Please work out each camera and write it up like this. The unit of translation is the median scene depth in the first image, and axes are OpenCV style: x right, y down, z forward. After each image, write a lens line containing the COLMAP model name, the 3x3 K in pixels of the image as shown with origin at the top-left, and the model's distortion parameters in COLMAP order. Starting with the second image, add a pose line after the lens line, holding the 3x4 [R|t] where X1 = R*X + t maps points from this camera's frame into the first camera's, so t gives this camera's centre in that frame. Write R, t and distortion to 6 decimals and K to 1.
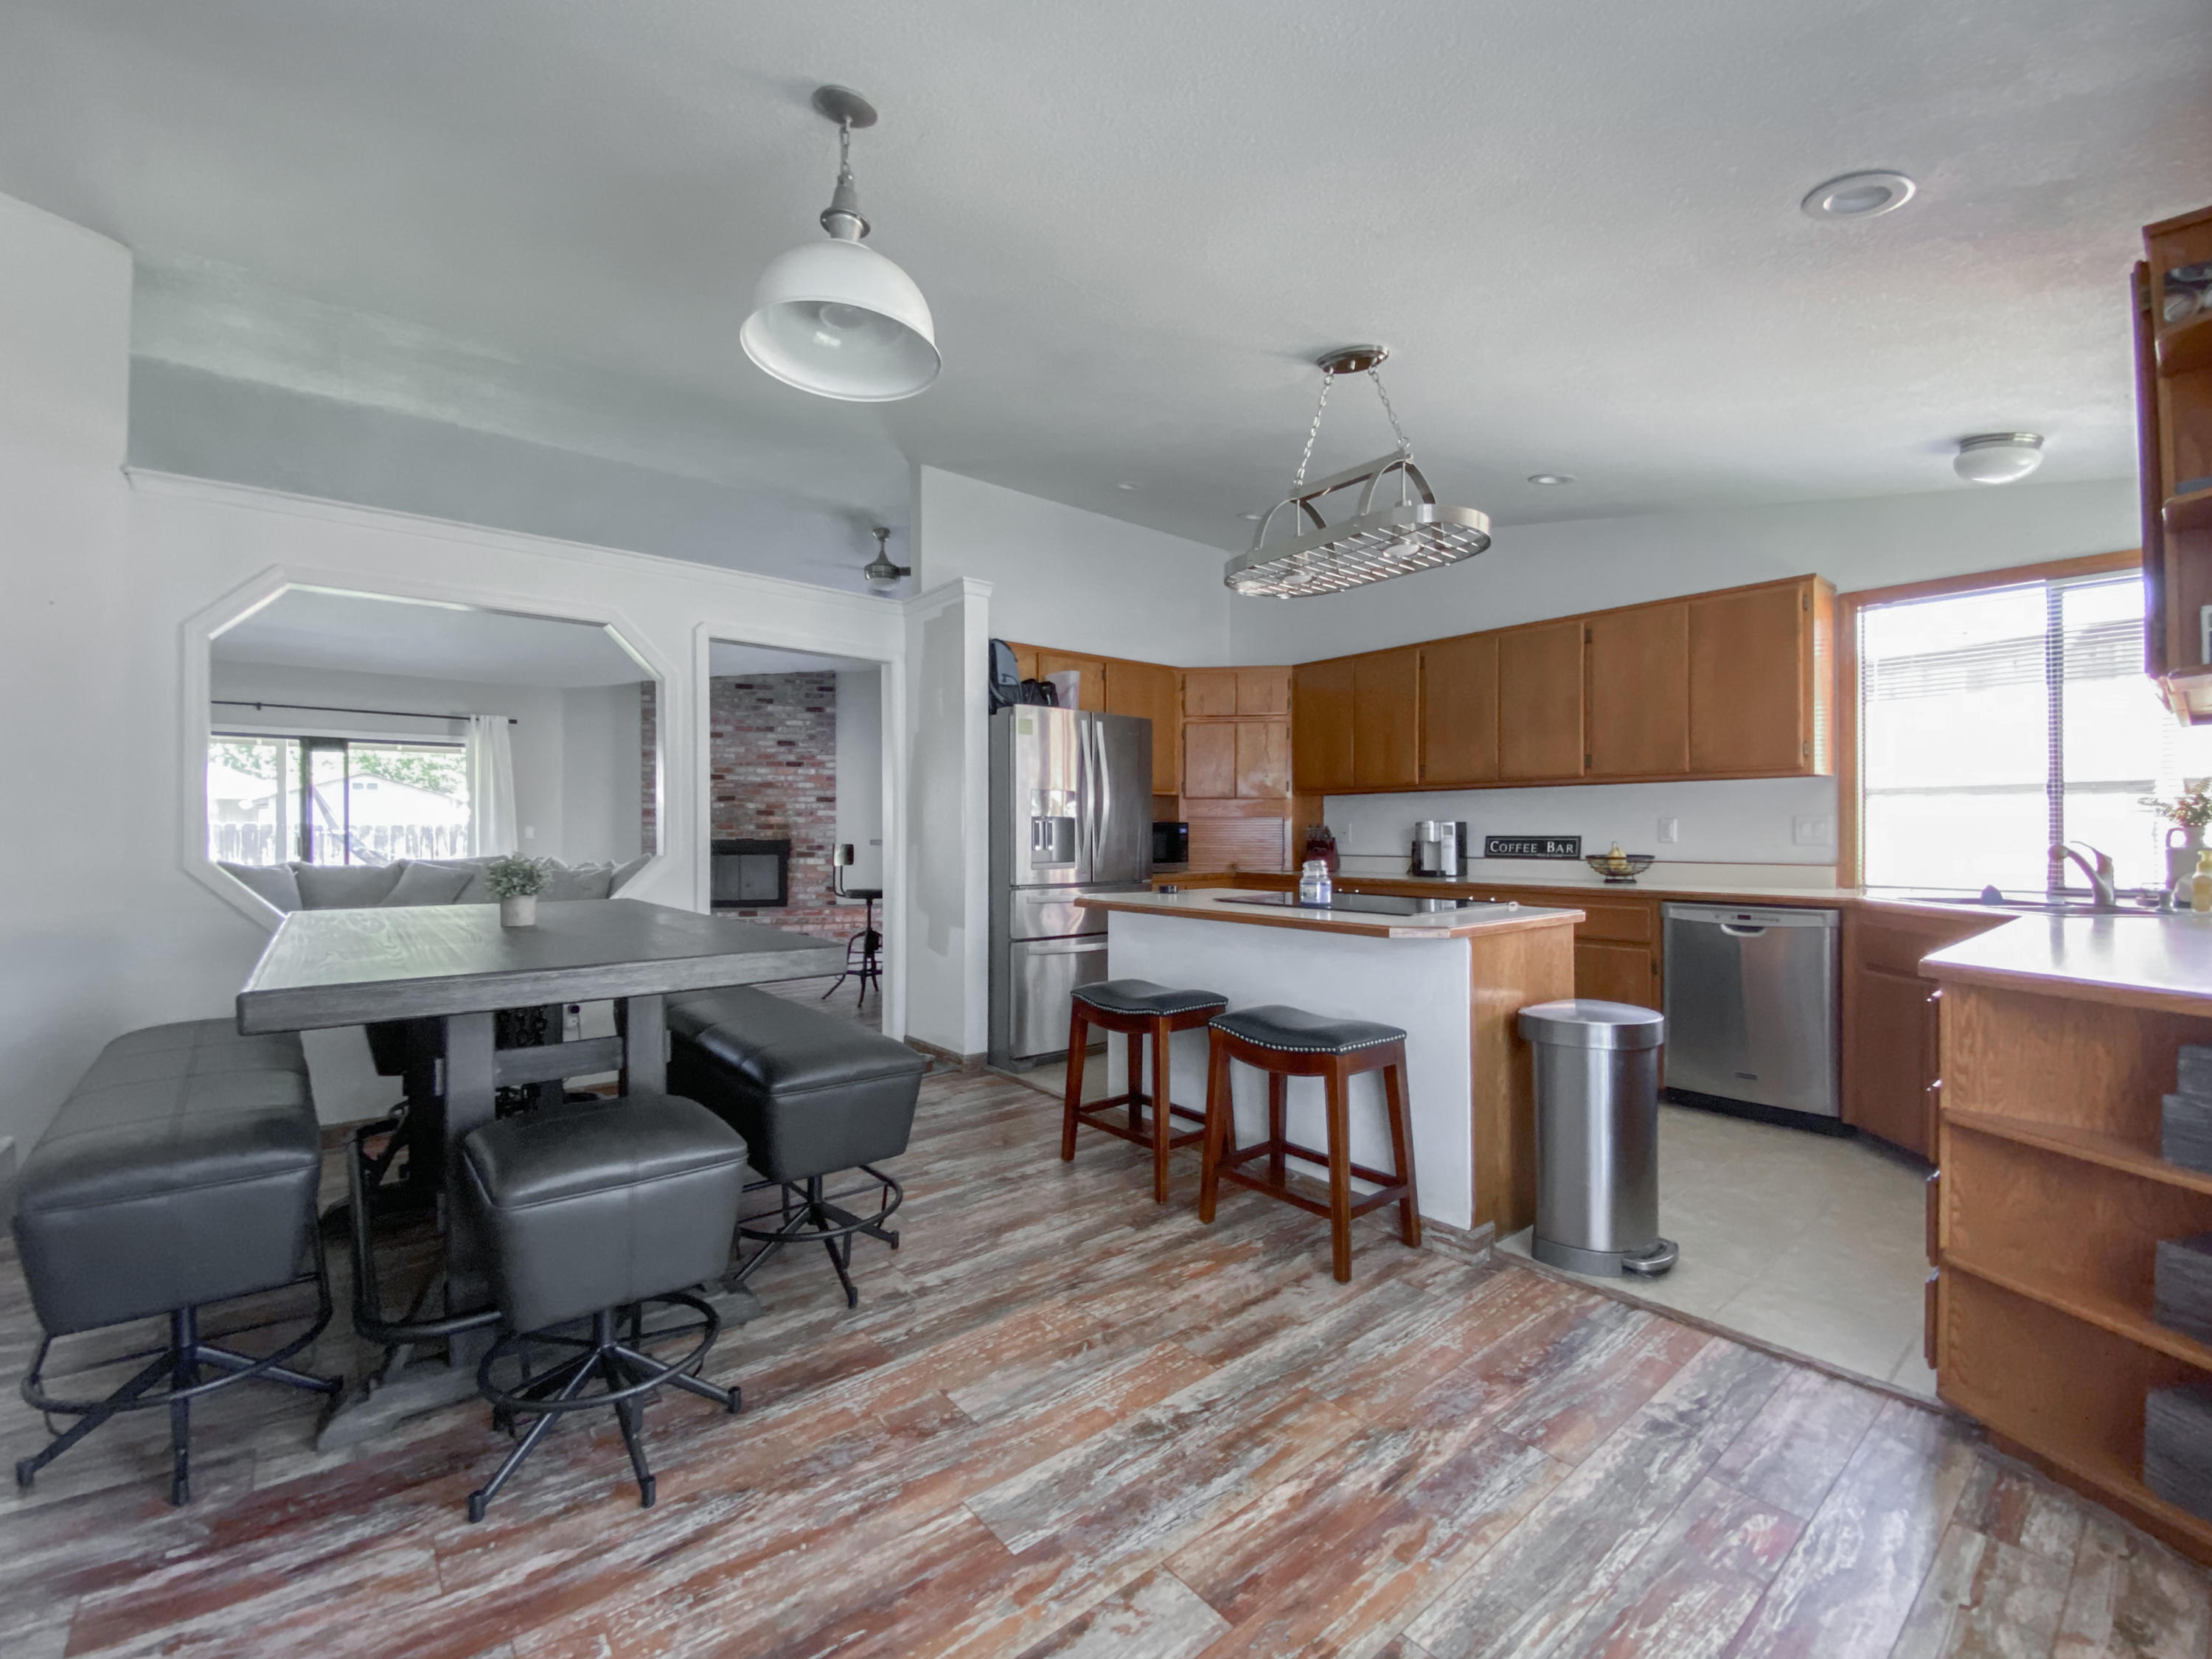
lens RADIAL K [[958.1, 0, 1120.1], [0, 958.1, 831.6], [0, 0, 1]] dist [-0.025873, -0.001217]
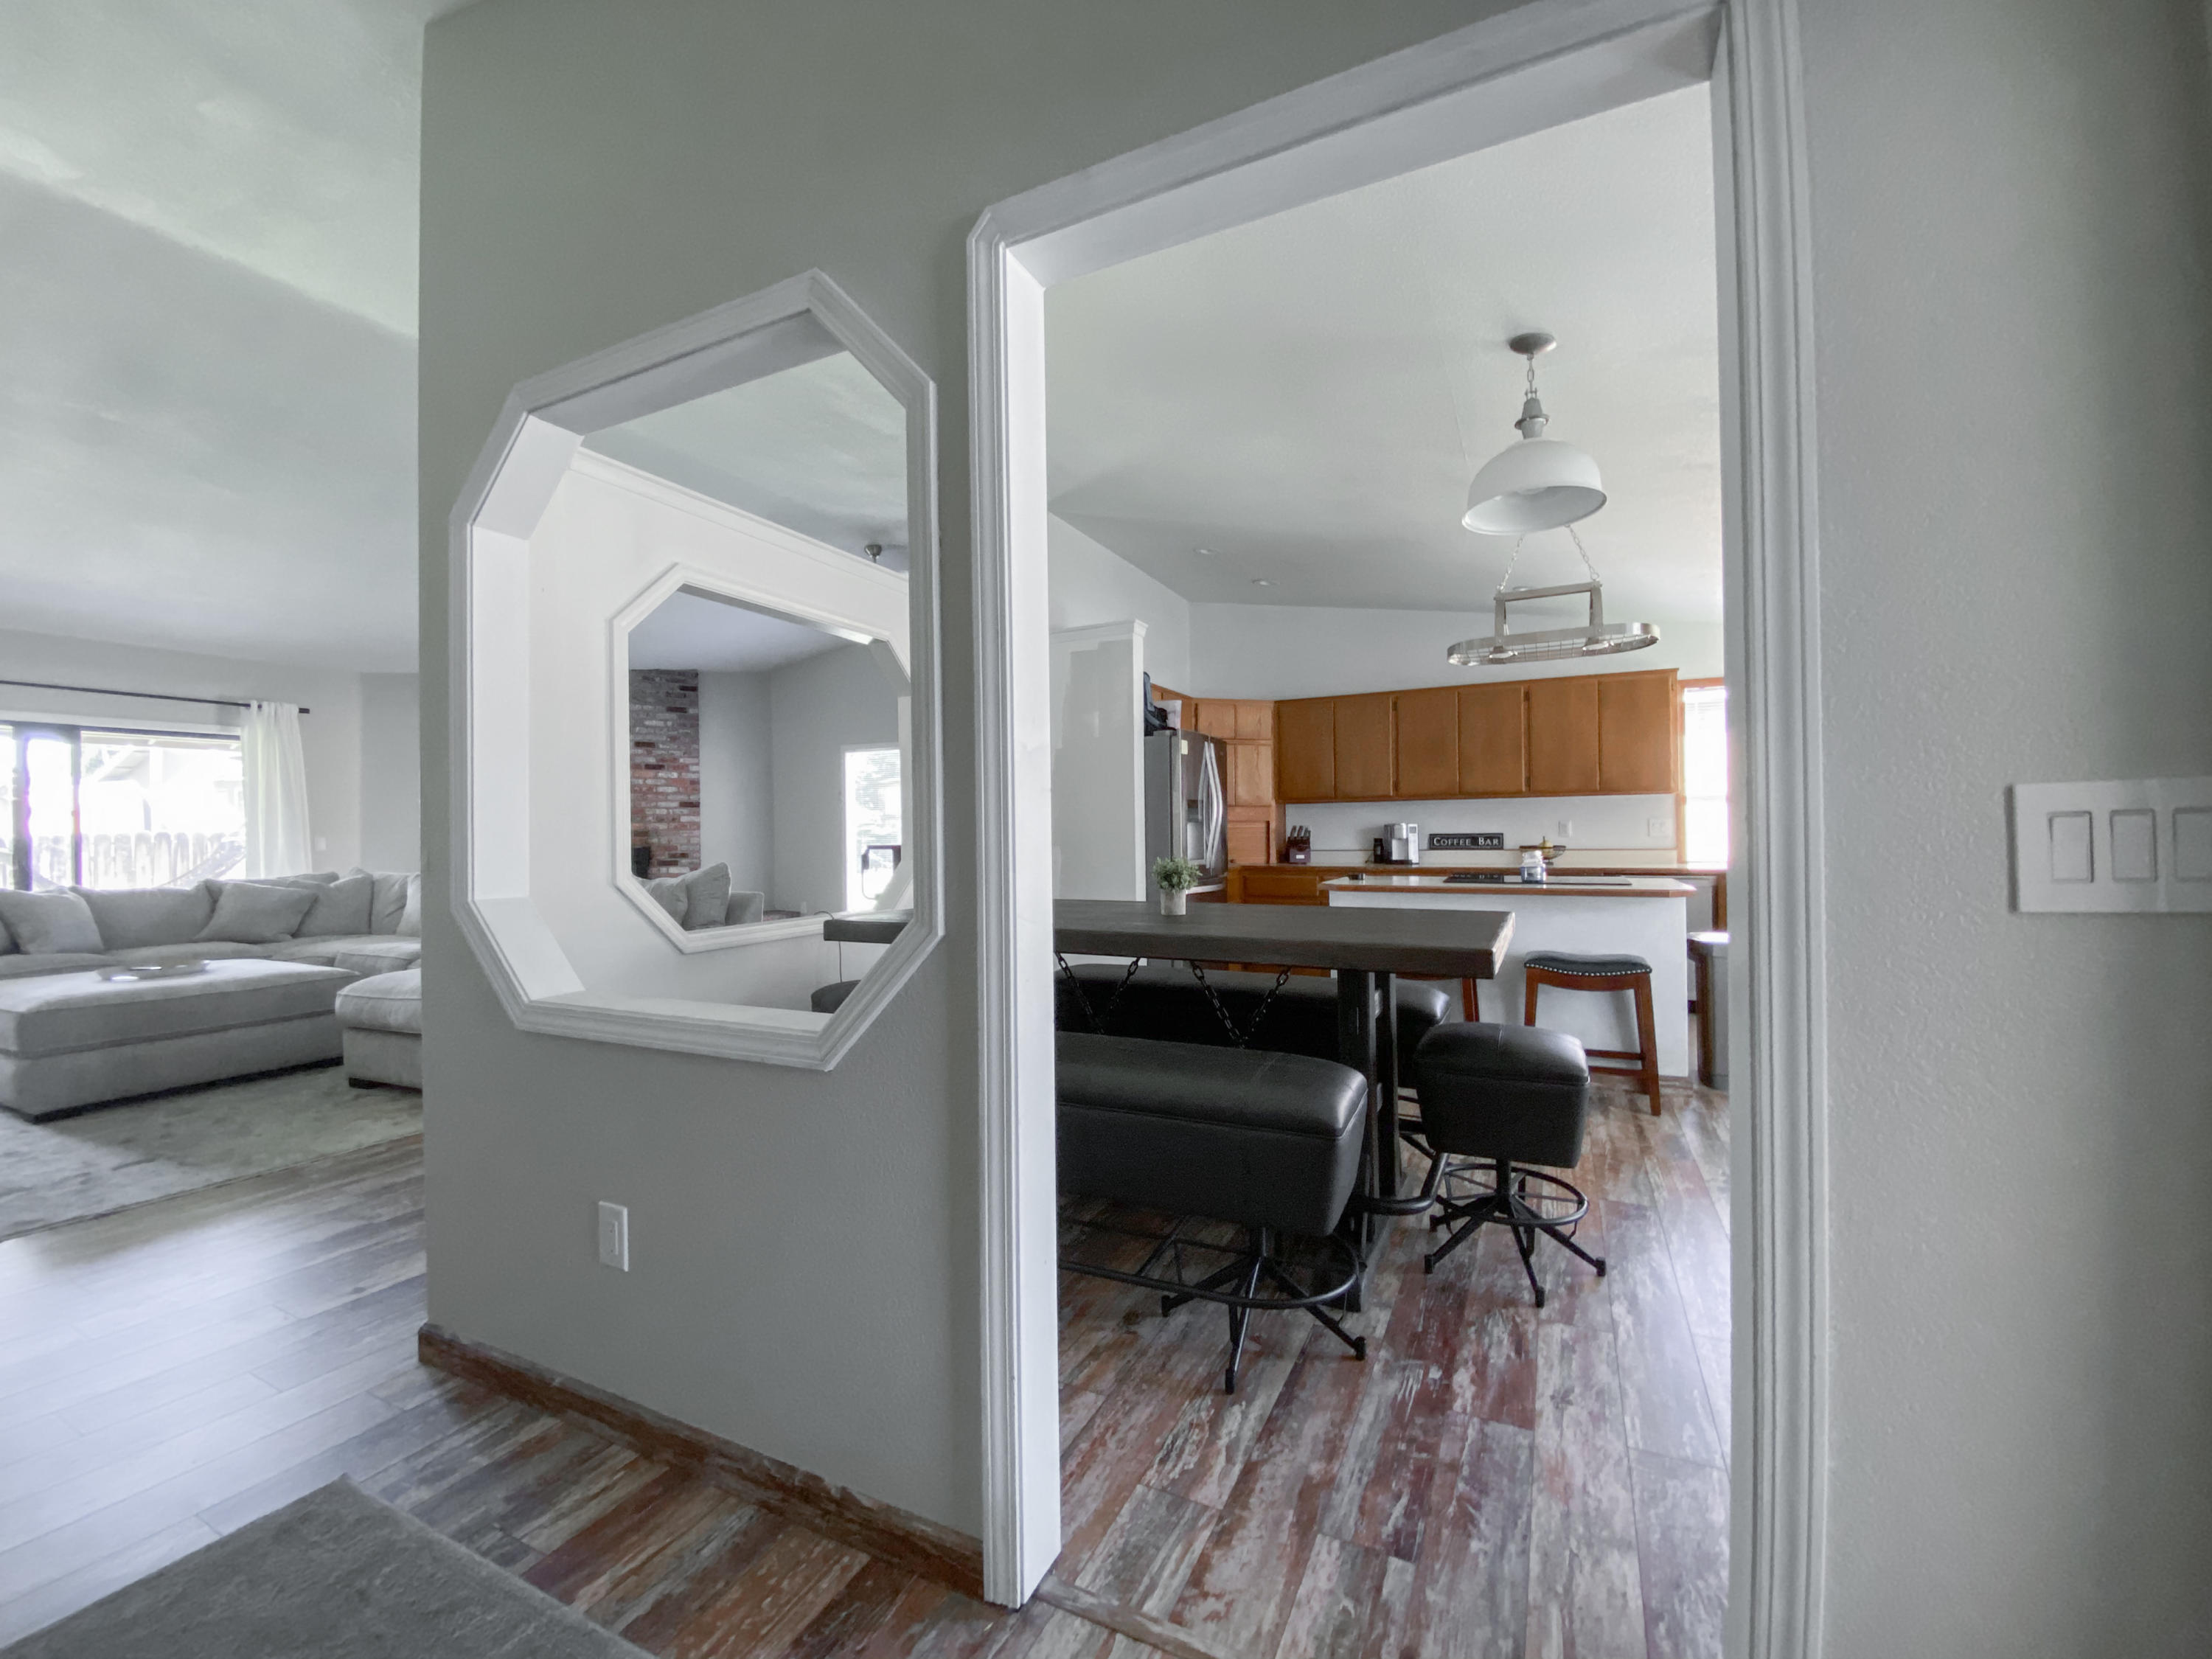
lens RADIAL K [[927.6, 0, 1098.4], [0, 927.6, 831.5], [0, 0, 1]] dist [-0.017952, -0.000874]
pose [[0.915690, -0.011691, 0.401714, -0.523641], [0.011958, 0.999927, 0.001843, -0.006143], [-0.401707, 0.003116, 0.915763, -0.013622]]
